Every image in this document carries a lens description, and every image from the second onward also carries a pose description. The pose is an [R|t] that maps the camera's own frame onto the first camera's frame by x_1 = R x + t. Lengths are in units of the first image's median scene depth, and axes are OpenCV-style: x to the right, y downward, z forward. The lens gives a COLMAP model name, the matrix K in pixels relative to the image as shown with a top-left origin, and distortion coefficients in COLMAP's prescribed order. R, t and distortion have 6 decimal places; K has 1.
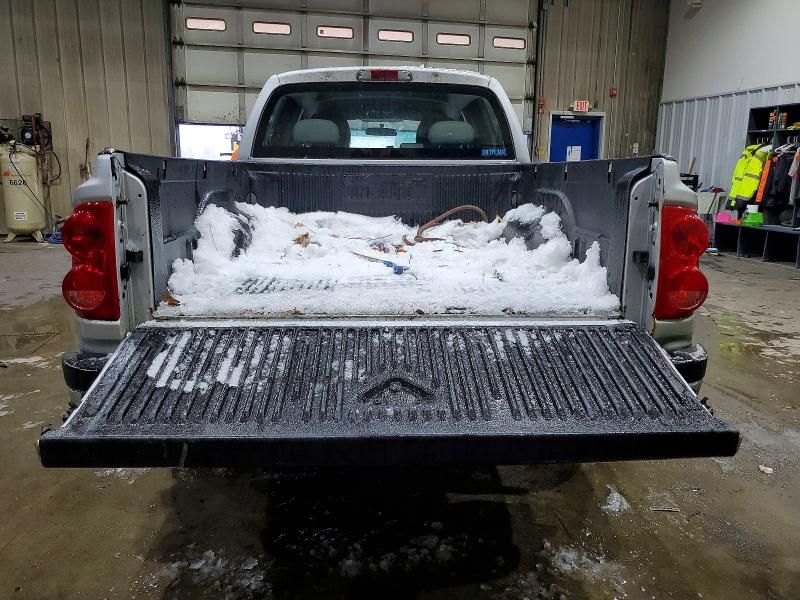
lens RADIAL K [[634.0, 0, 400.0], [0, 634.0, 300.0], [0, 0, 1]] dist [0.007297, 0.007580]
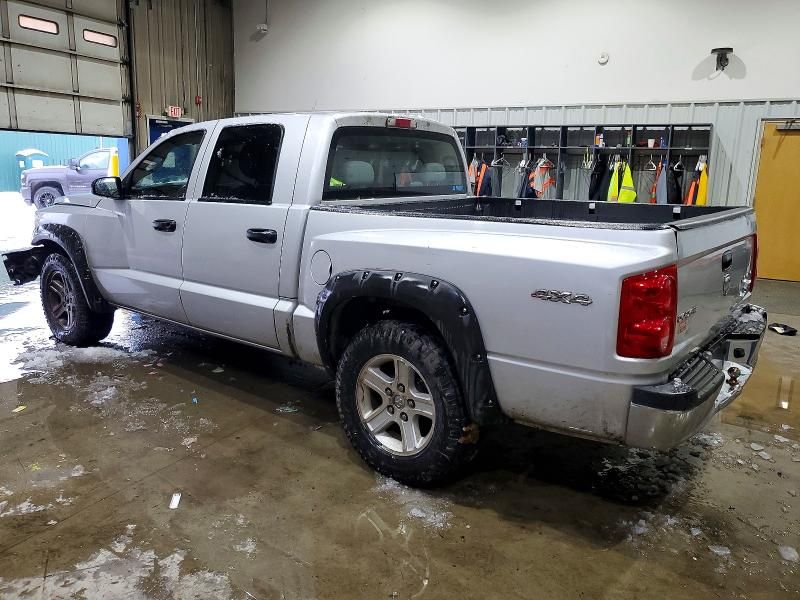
lens RADIAL K [[634.0, 0, 400.0], [0, 634.0, 300.0], [0, 0, 1]] dist [0.007297, 0.007580]
pose [[0.669063, -0.148329, 0.728253, -0.263531], [0.139231, 0.987549, 0.073228, -0.037951], [-0.730047, 0.052401, 0.681384, 0.076343]]
